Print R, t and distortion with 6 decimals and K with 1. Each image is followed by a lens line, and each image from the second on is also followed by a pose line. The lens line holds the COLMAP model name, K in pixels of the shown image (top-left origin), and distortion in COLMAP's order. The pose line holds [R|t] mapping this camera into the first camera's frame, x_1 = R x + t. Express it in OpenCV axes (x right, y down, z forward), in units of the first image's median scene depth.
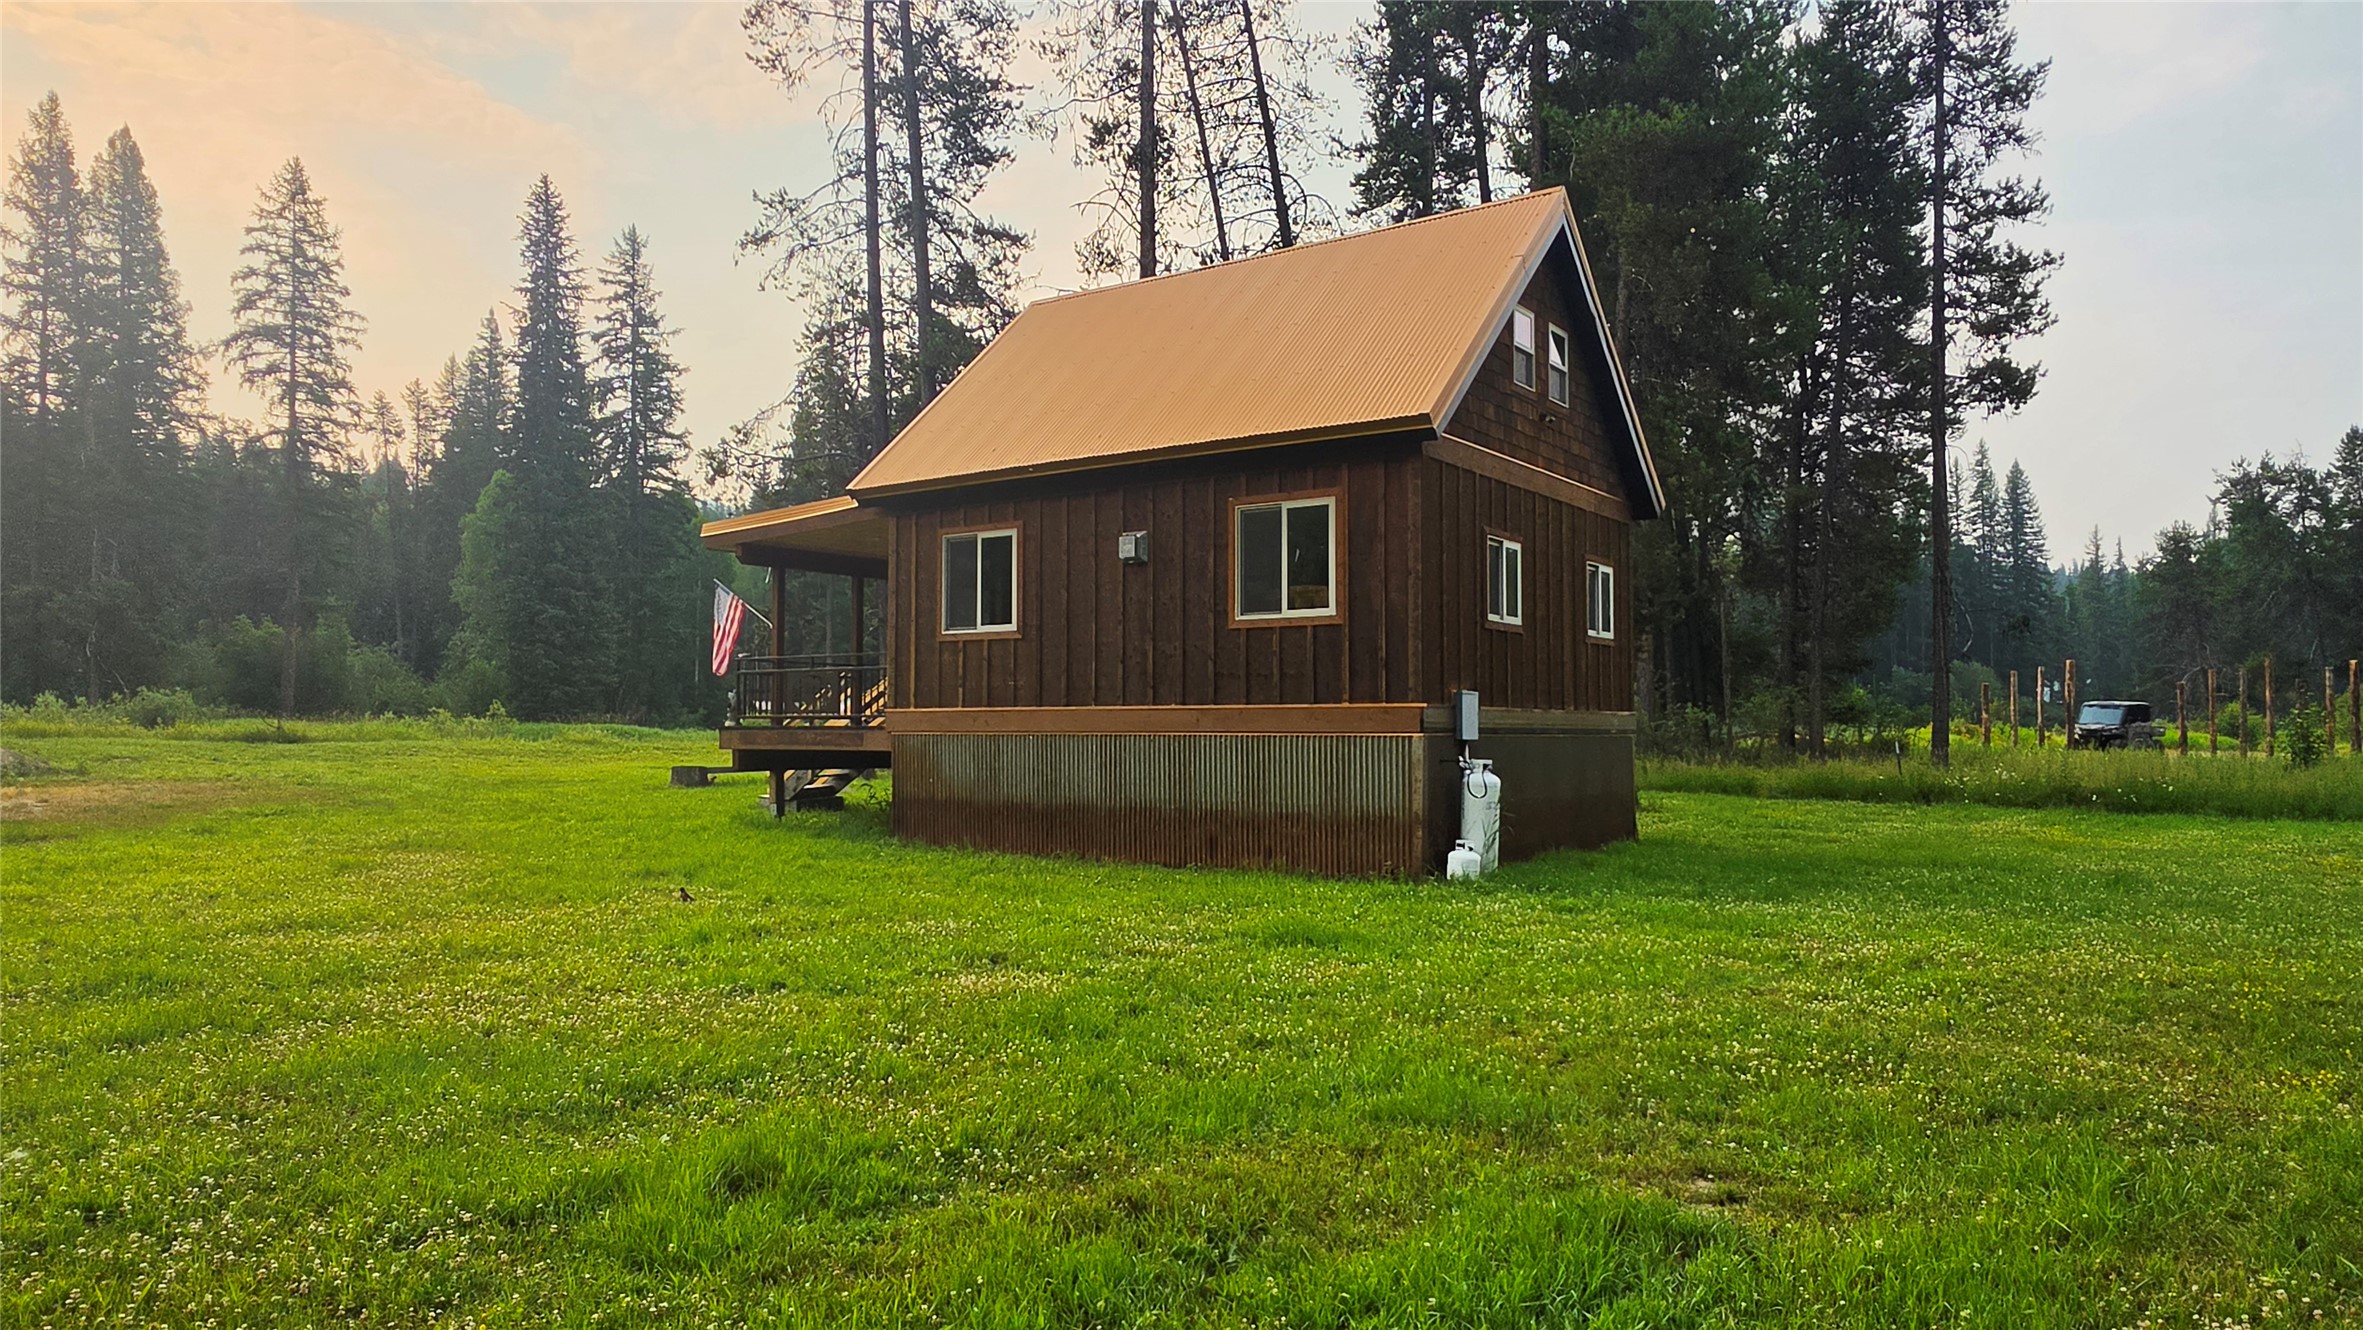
lens RADIAL K [[1520.7, 0, 1162.1], [0, 1520.7, 670.2], [0, 0, 1]] dist [-0.001669, 0.000926]
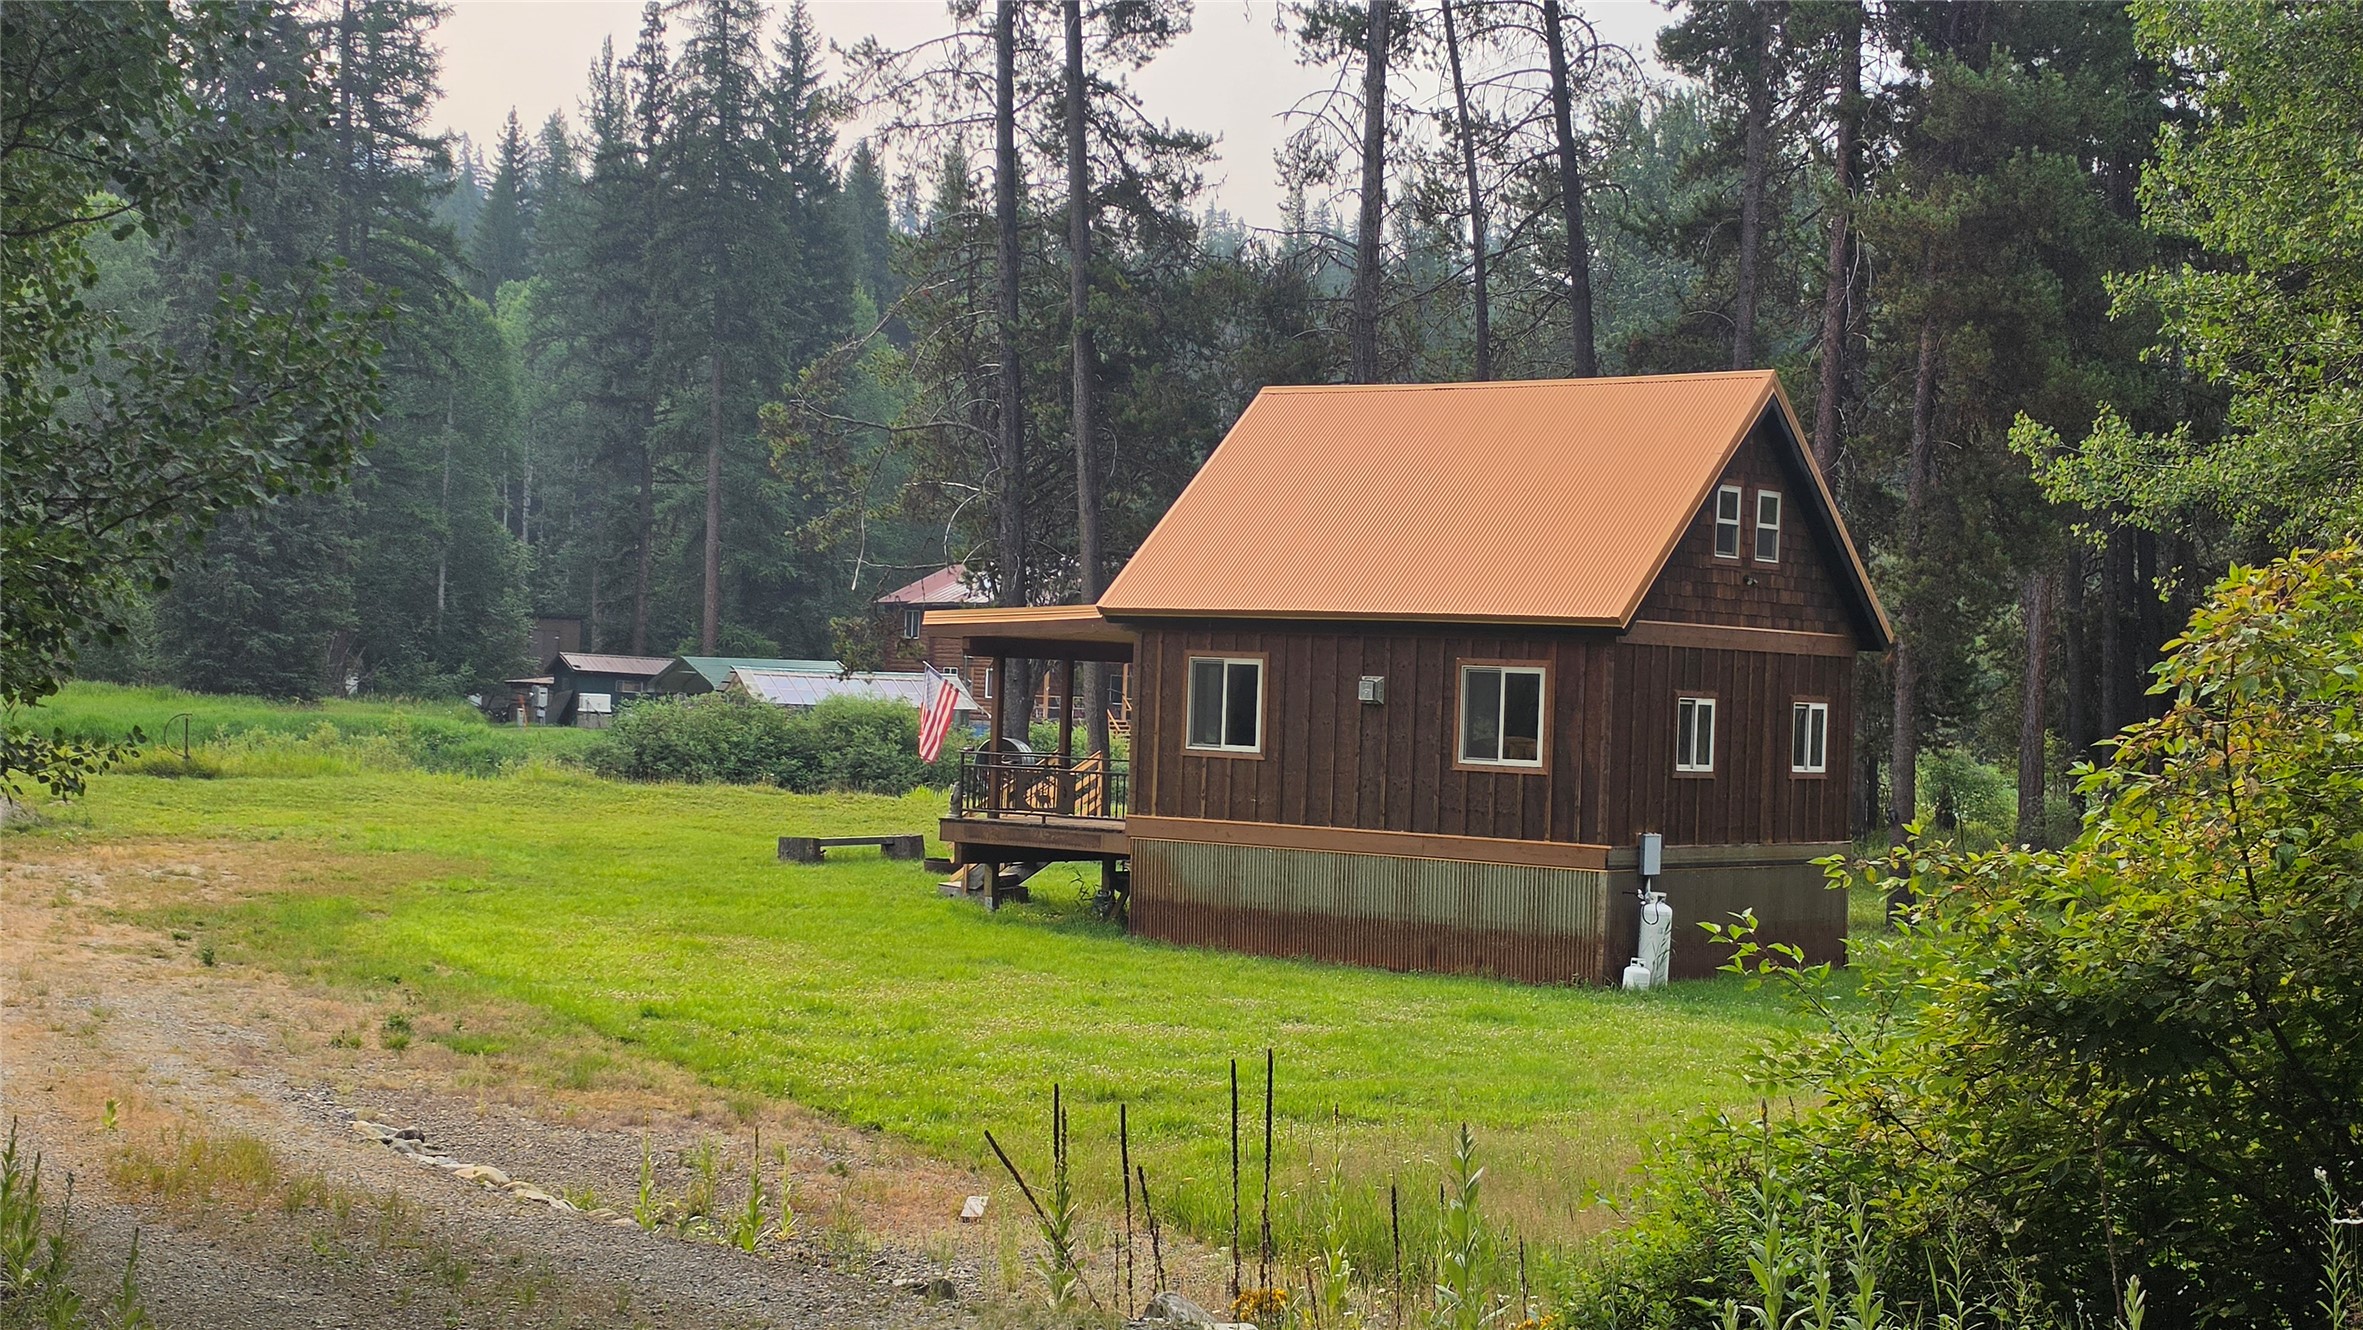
lens RADIAL K [[3582.5, 0, 1190.6], [0, 3582.5, 669.4], [0, 0, 1]] dist [0.134477, 0.000000]
pose [[0.998813, 0.034314, -0.034585, -0.062417], [-0.033055, 0.998793, 0.036333, -0.190987], [0.035790, -0.035146, 0.998741, -1.694547]]
